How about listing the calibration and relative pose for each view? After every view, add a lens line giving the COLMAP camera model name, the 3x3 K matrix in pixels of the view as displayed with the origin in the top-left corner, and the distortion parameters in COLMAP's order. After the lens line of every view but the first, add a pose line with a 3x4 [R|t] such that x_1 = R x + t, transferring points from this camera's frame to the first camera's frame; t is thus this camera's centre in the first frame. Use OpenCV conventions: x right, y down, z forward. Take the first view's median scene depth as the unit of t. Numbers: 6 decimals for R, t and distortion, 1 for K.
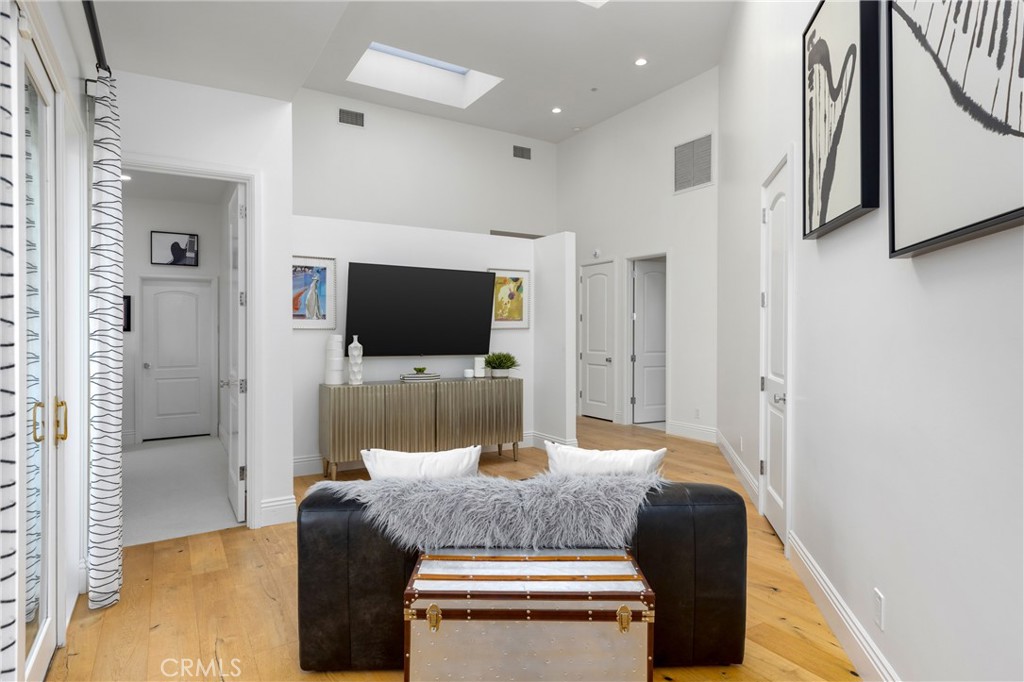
lens RADIAL K [[567.3, 0, 512.4], [0, 567.3, 338.4], [0, 0, 1]] dist [0.003159, -0.000073]
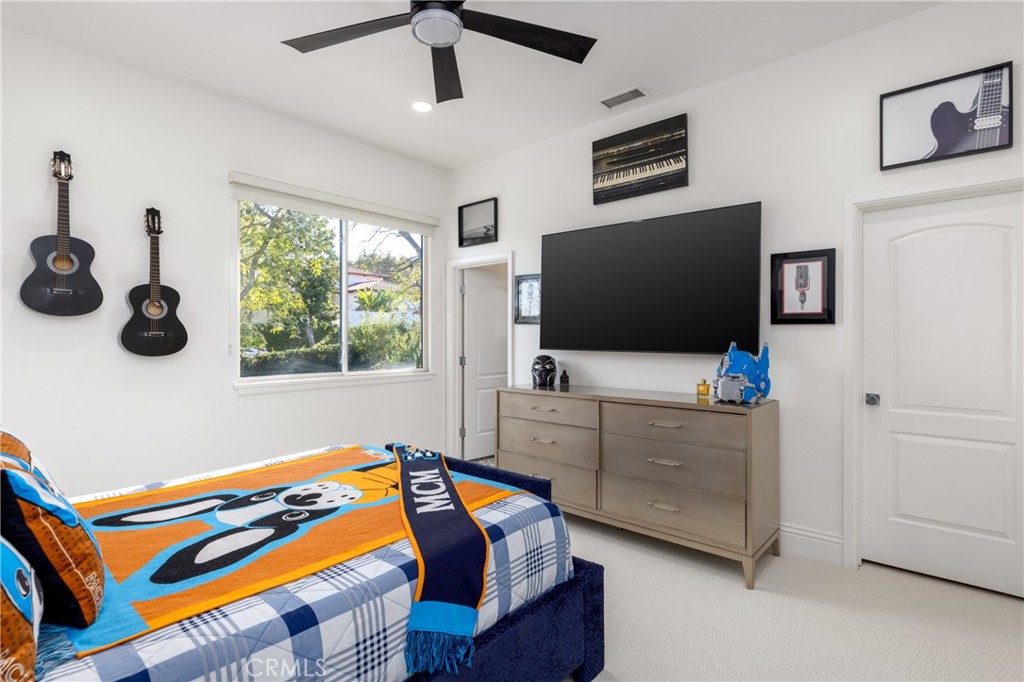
lens RADIAL K [[503.2, 0, 512.0], [0, 503.2, 339.2], [0, 0, 1]] dist [-0.001311, 0.000221]
pose [[0.297803, 0.000570, -0.954627, -0.338908], [-0.000769, 1.000000, 0.000357, 0.000202], [0.954627, 0.000628, 0.297803, 0.593079]]
